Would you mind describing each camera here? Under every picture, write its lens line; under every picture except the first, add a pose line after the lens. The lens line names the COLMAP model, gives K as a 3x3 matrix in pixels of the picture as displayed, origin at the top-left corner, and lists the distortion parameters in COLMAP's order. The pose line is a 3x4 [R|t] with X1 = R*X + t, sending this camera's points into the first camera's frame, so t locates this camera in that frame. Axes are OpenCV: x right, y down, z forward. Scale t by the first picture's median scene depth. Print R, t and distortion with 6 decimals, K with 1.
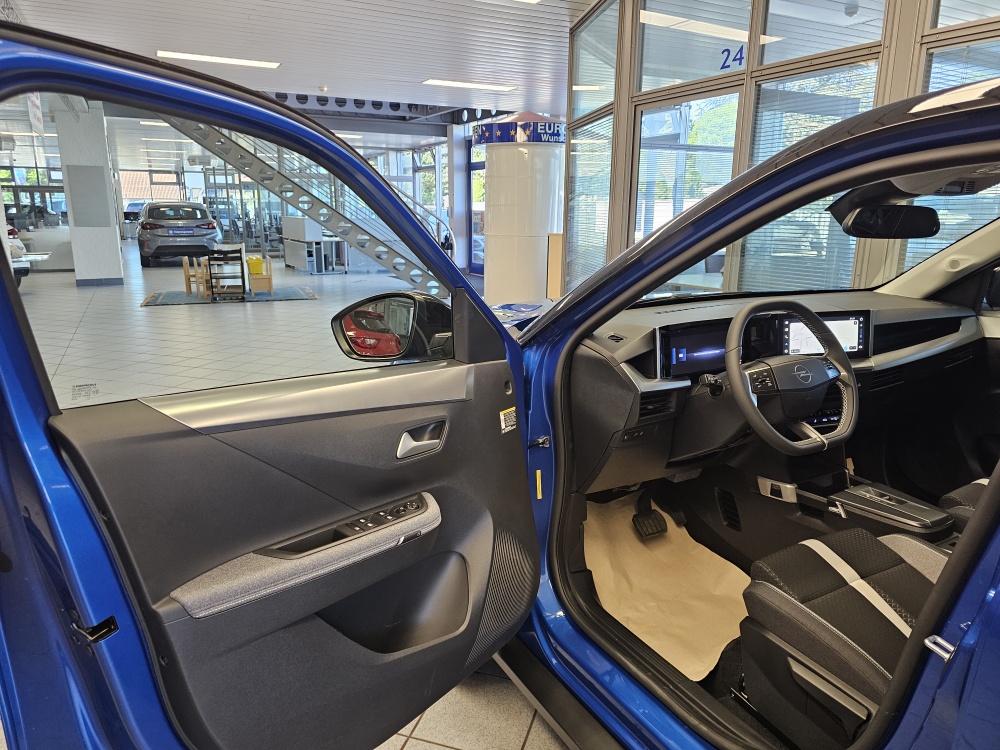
lens RADIAL K [[671.0, 0, 499.2], [0, 671.0, 364.6], [0, 0, 1]] dist [0.073374, -0.076960]
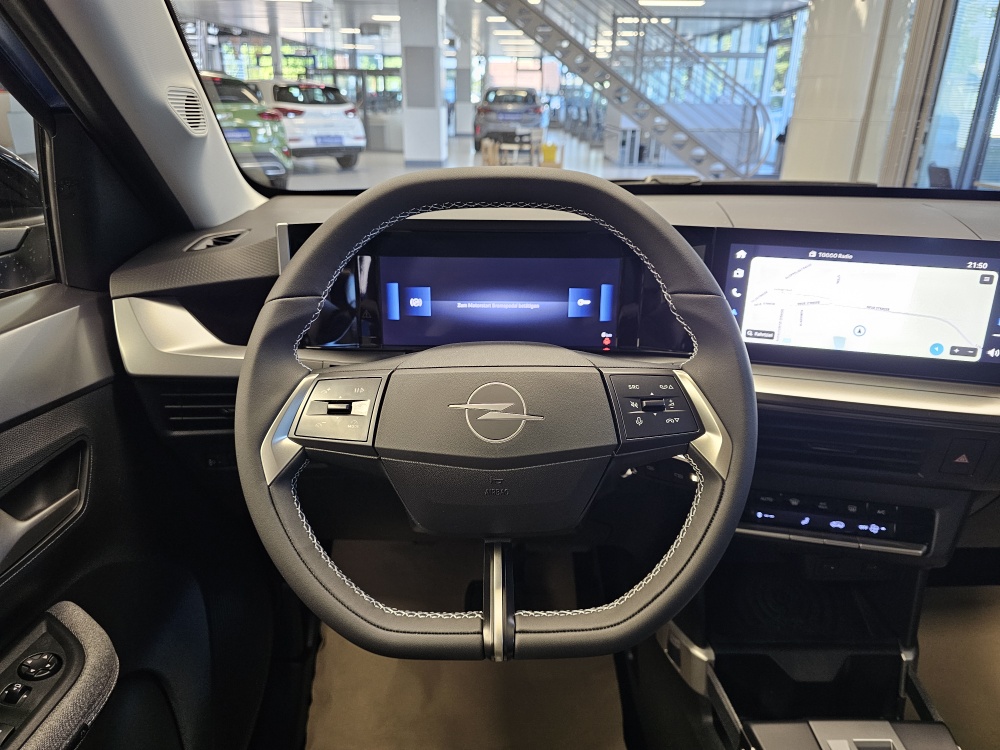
lens RADIAL K [[683.1, 0, 500.0], [0, 683.1, 375.0], [0, 0, 1]] dist [0.033681, -0.047138]
pose [[0.869434, 0.190170, -0.455983, 0.374784], [-0.117852, 0.976137, 0.182393, -0.038401], [0.479788, -0.104840, 0.871098, 0.459076]]
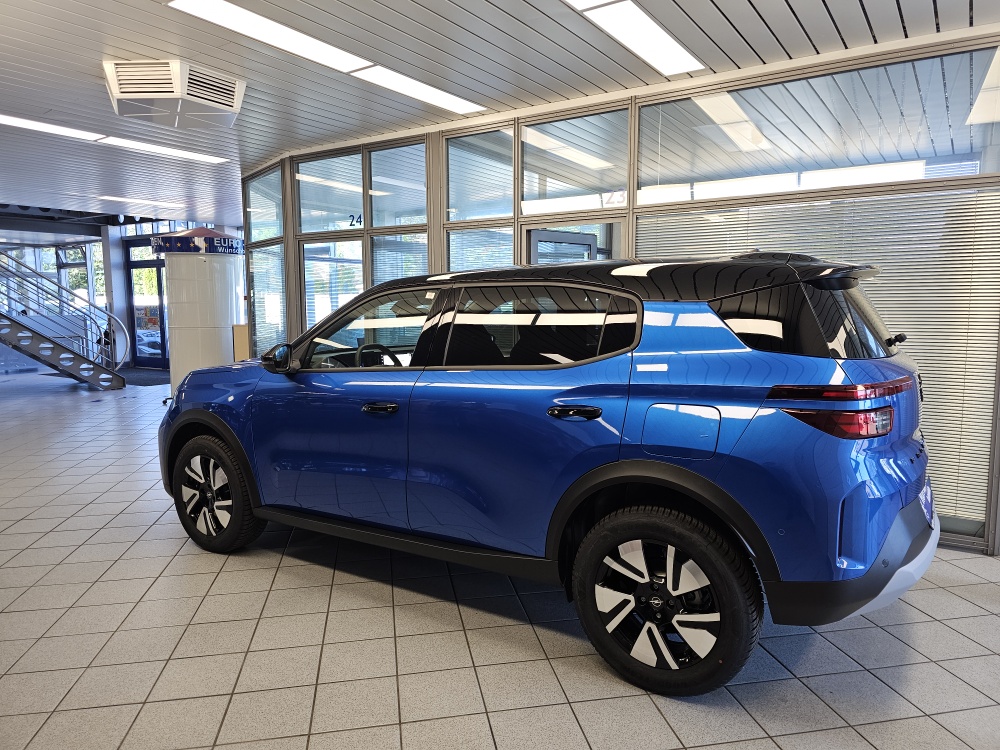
lens RADIAL K [[671.0, 0, 499.2], [0, 671.0, 364.6], [0, 0, 1]] dist [0.073374, -0.076960]
pose [[0.882954, -0.061206, 0.465452, -0.240422], [0.121253, 0.987556, -0.100152, 0.192839], [-0.453530, 0.144867, 0.879388, -0.958909]]
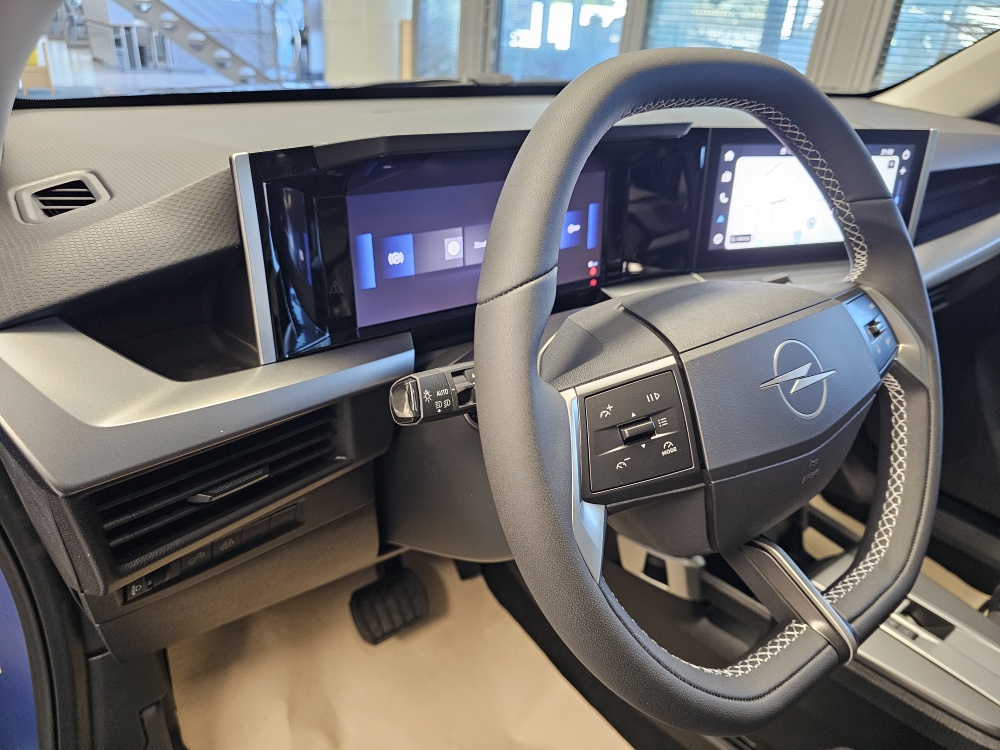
lens RADIAL K [[692.7, 0, 495.1], [0, 692.7, 377.5], [0, 0, 1]] dist [0.000185, -0.002571]
pose [[0.989353, -0.007806, 0.145328, 0.192397], [-0.029418, 0.967222, 0.252224, -0.029017], [-0.142534, -0.253814, 0.956694, 0.493565]]
